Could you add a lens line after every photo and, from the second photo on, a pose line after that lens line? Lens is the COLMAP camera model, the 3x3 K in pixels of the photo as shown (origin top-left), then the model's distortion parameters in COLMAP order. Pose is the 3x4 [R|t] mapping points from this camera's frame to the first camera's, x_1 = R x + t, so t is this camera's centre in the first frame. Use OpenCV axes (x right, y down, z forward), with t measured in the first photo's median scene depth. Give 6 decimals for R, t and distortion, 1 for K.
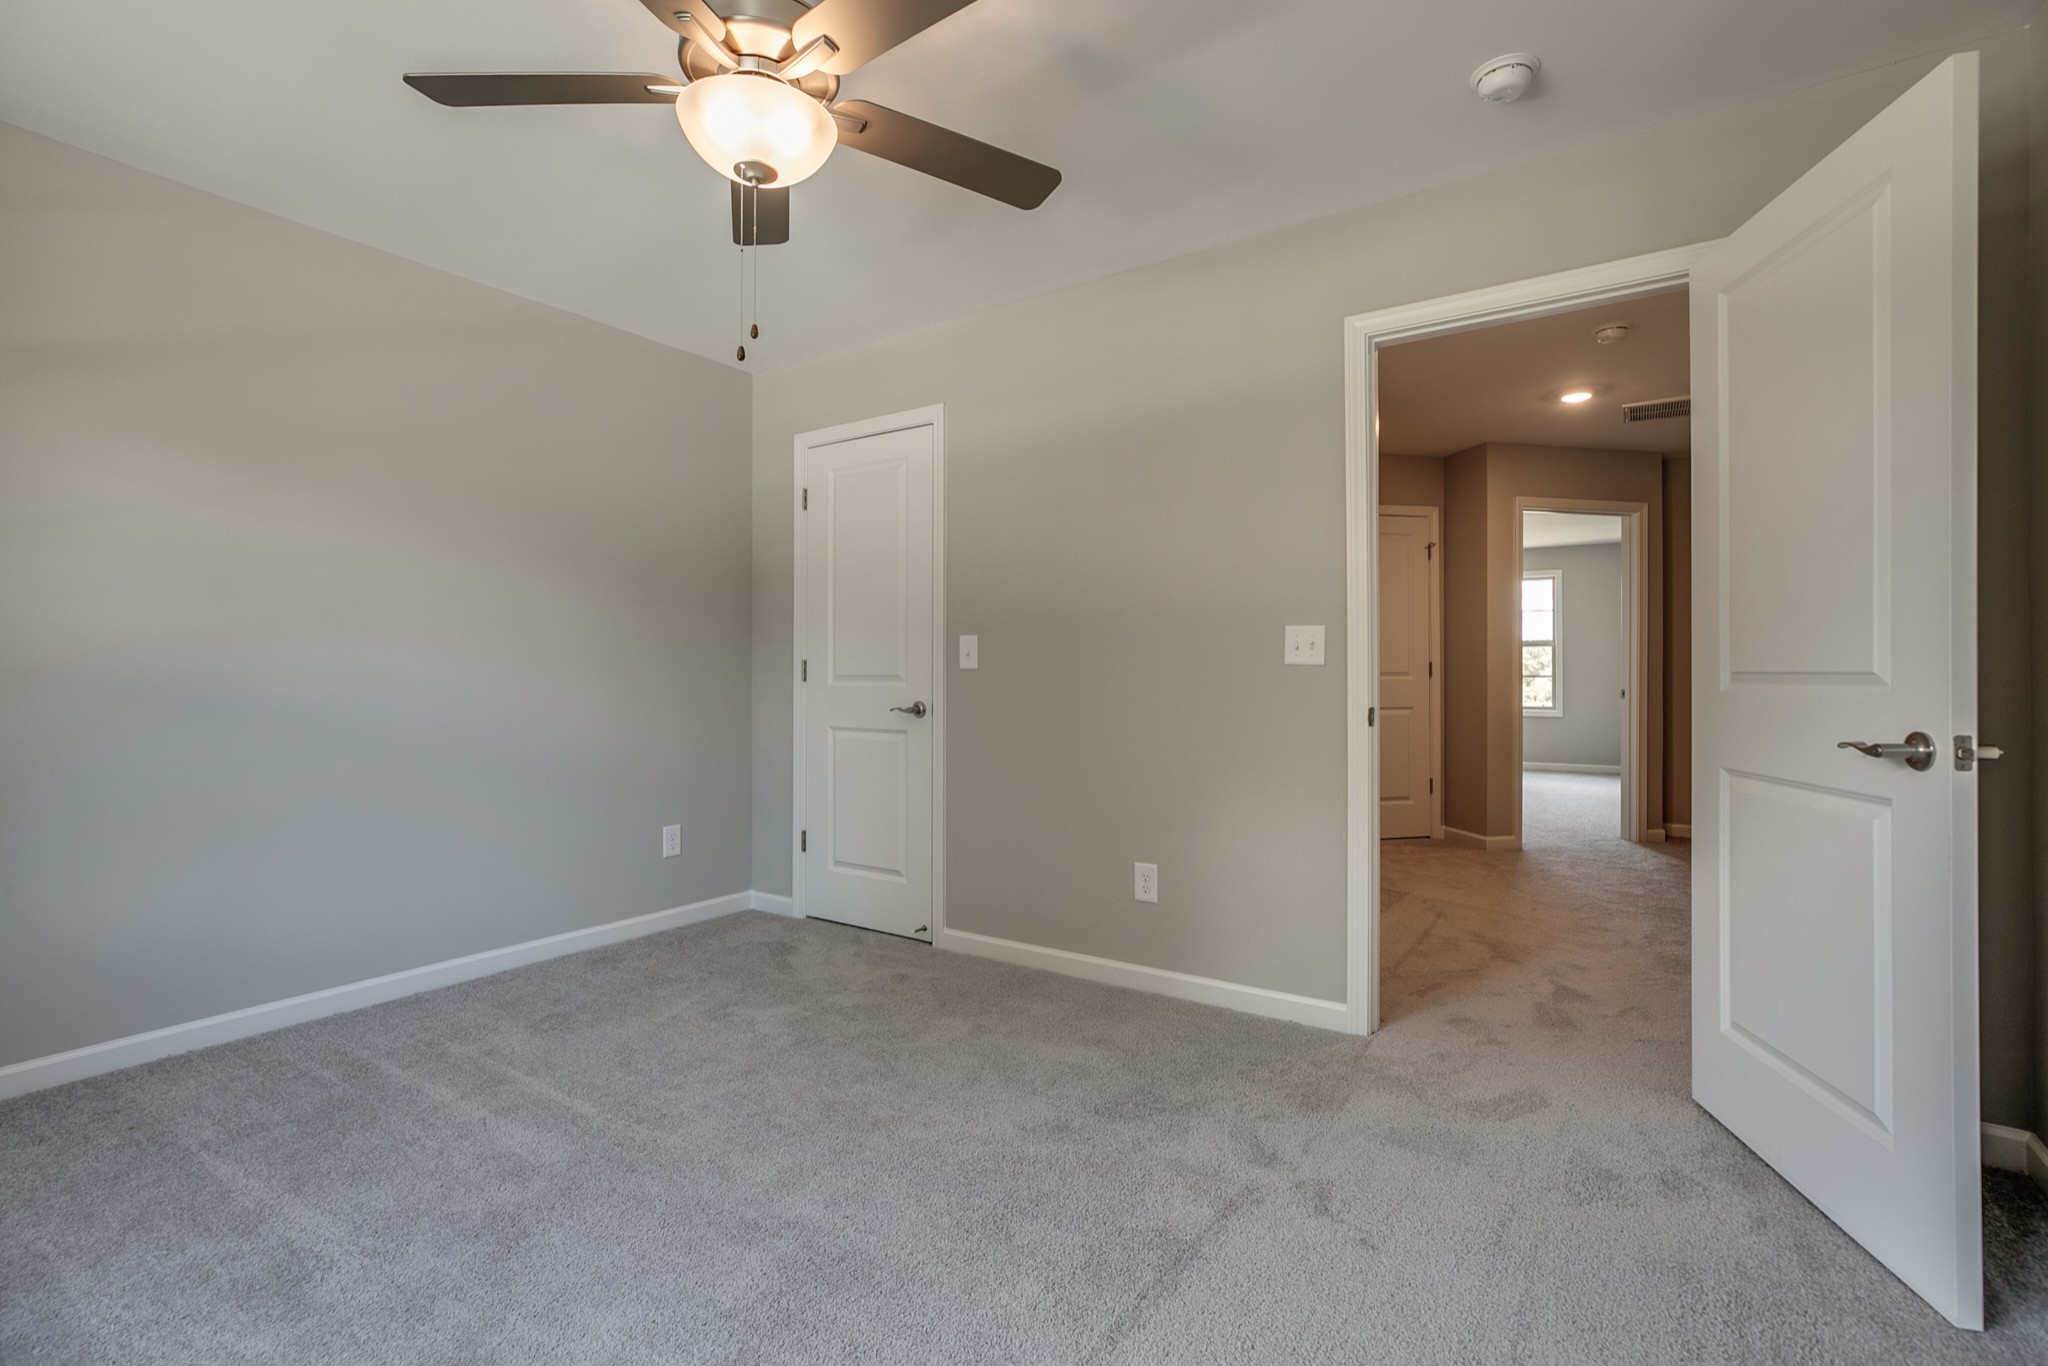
lens RADIAL K [[885.8, 0, 1017.5], [0, 885.8, 665.4], [0, 0, 1]] dist [-0.043113, 0.014499]
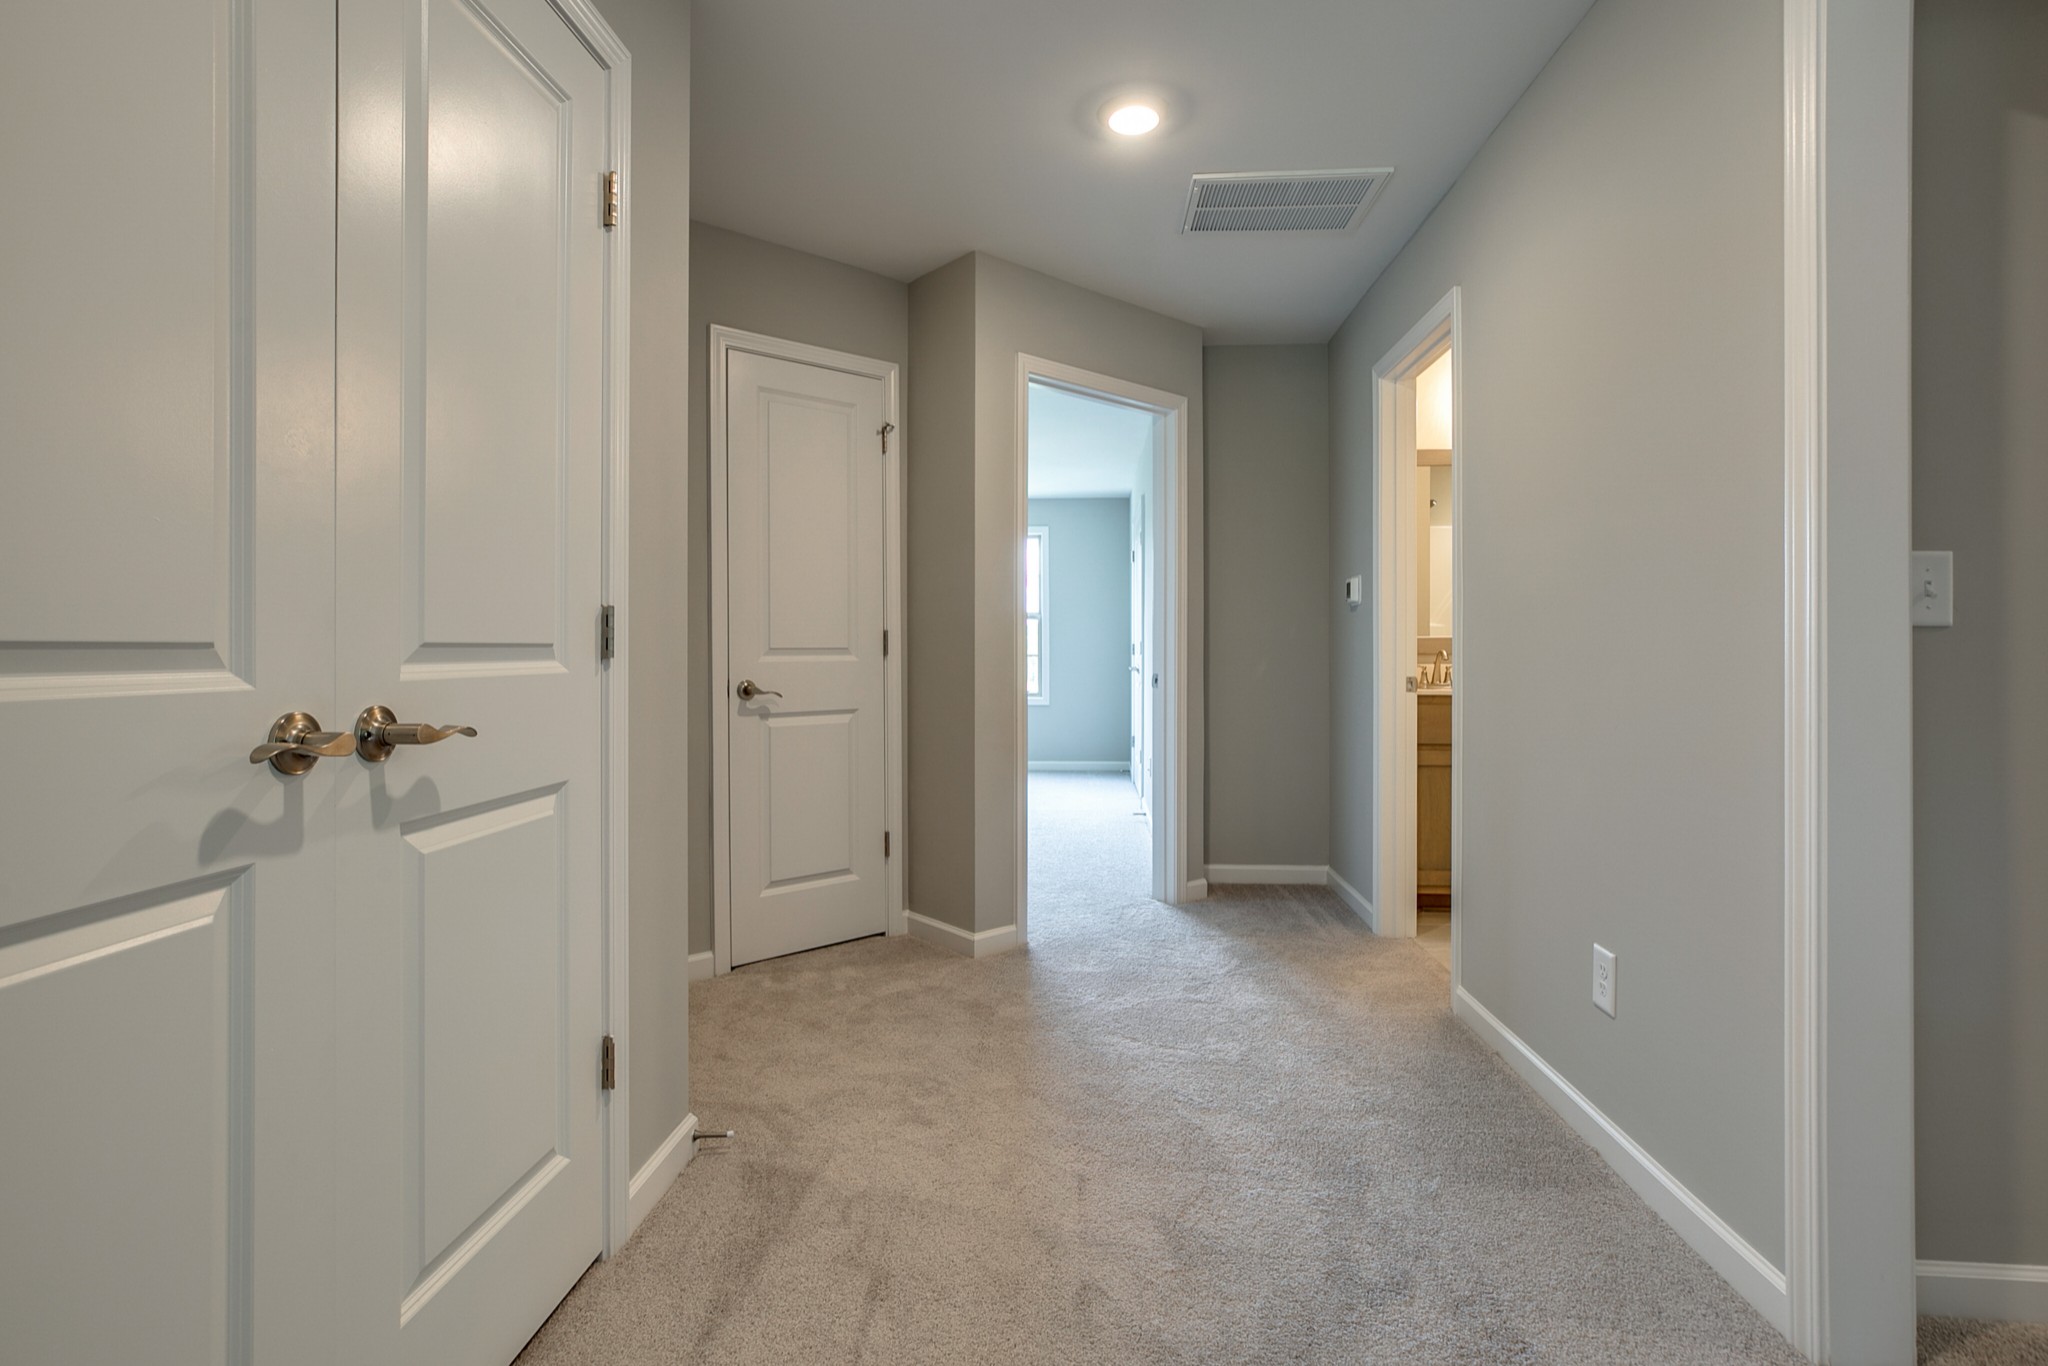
lens RADIAL K [[968.1, 0, 1019.4], [0, 968.1, 670.0], [0, 0, 1]] dist [-0.020812, 0.001238]
pose [[0.852633, -0.010611, 0.522403, 0.216423], [-0.002091, 0.999716, 0.023719, 0.006964], [-0.522507, -0.021316, 0.852369, 0.417386]]
